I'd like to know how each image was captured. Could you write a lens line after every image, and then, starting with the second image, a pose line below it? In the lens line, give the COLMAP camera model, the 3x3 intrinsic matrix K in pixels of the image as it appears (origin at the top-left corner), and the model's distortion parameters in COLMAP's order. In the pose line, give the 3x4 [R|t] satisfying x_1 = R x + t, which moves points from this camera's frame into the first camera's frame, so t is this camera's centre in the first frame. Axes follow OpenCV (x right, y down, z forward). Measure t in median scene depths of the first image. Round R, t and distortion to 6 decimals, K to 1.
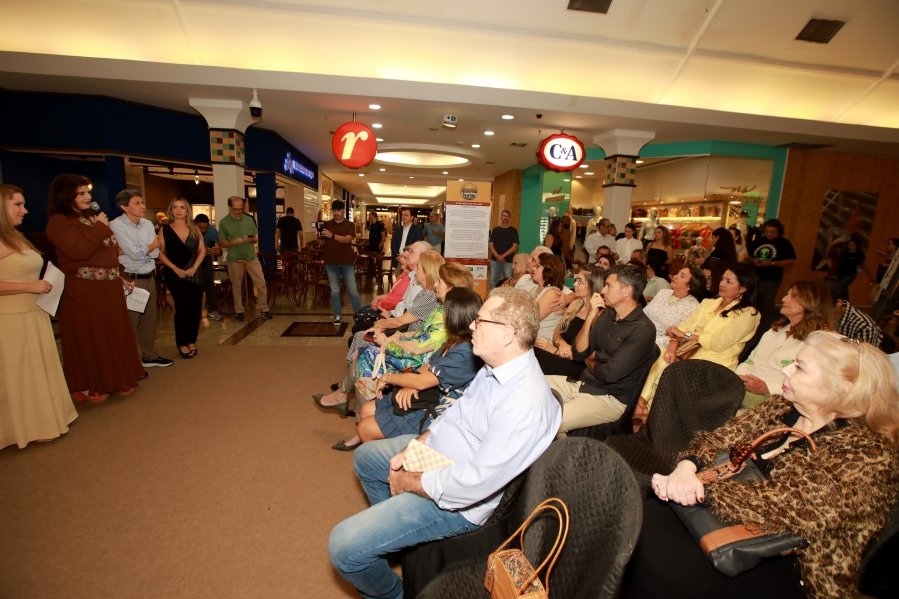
lens RADIAL K [[413.8, 0, 448.0], [0, 413.8, 299.0], [0, 0, 1]] dist [-0.048014, 0.015455]
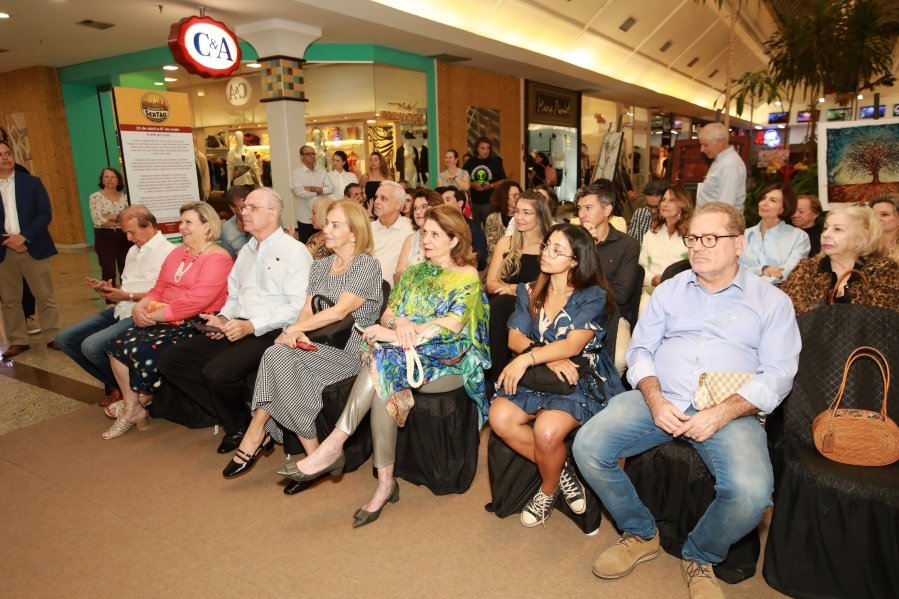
lens RADIAL K [[617.4, 0, 445.8], [0, 617.4, 296.7], [0, 0, 1]] dist [-0.019637, 0.048740]
pose [[0.646887, -0.213719, 0.732025, -0.297312], [0.184153, 0.975296, 0.122008, -0.023748], [-0.740016, 0.055880, 0.670263, 0.098970]]
